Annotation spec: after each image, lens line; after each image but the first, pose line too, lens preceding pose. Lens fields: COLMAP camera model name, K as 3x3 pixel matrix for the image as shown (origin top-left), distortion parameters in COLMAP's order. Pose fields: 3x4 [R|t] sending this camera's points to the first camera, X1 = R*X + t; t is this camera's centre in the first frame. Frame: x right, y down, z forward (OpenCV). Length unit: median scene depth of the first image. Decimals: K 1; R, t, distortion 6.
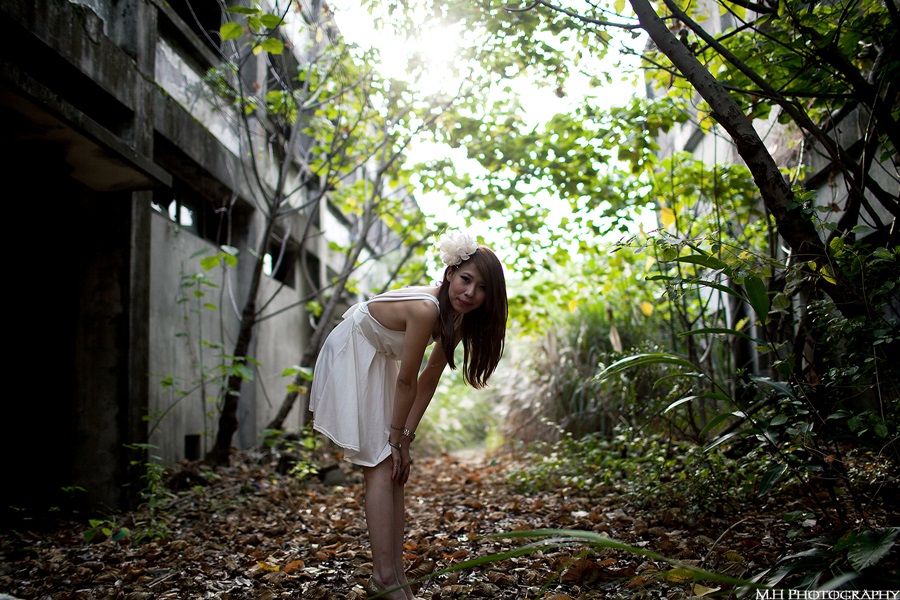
lens RADIAL K [[876.5, 0, 450.0], [0, 876.5, 300.0], [0, 0, 1]] dist [-0.063648, 0.103190]
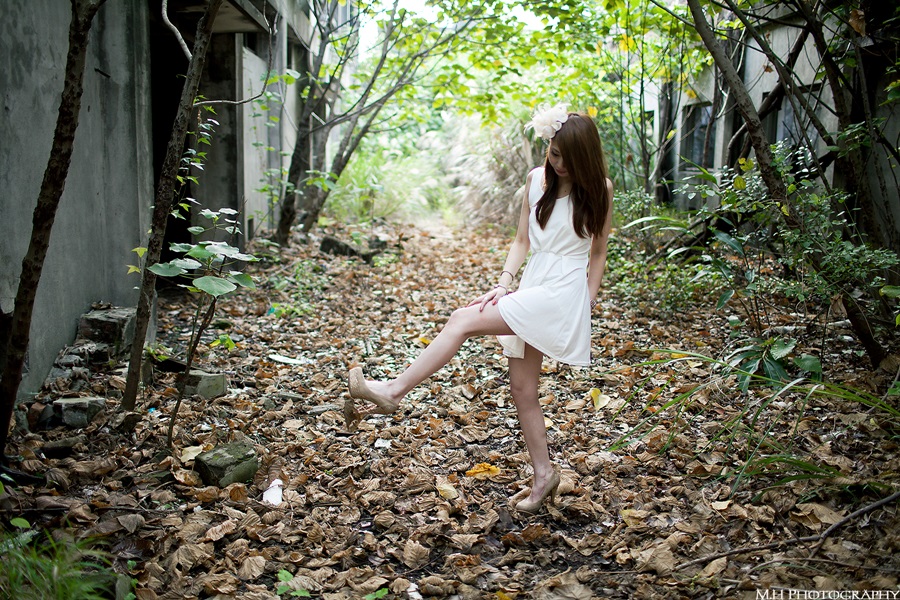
lens RADIAL K [[876.5, 0, 450.0], [0, 876.5, 300.0], [0, 0, 1]] dist [-0.063648, 0.103190]
pose [[0.991117, 0.030749, 0.129387, -0.196487], [-0.066861, 0.956219, 0.284911, -0.124615], [-0.114962, -0.291031, 0.949781, -0.285460]]
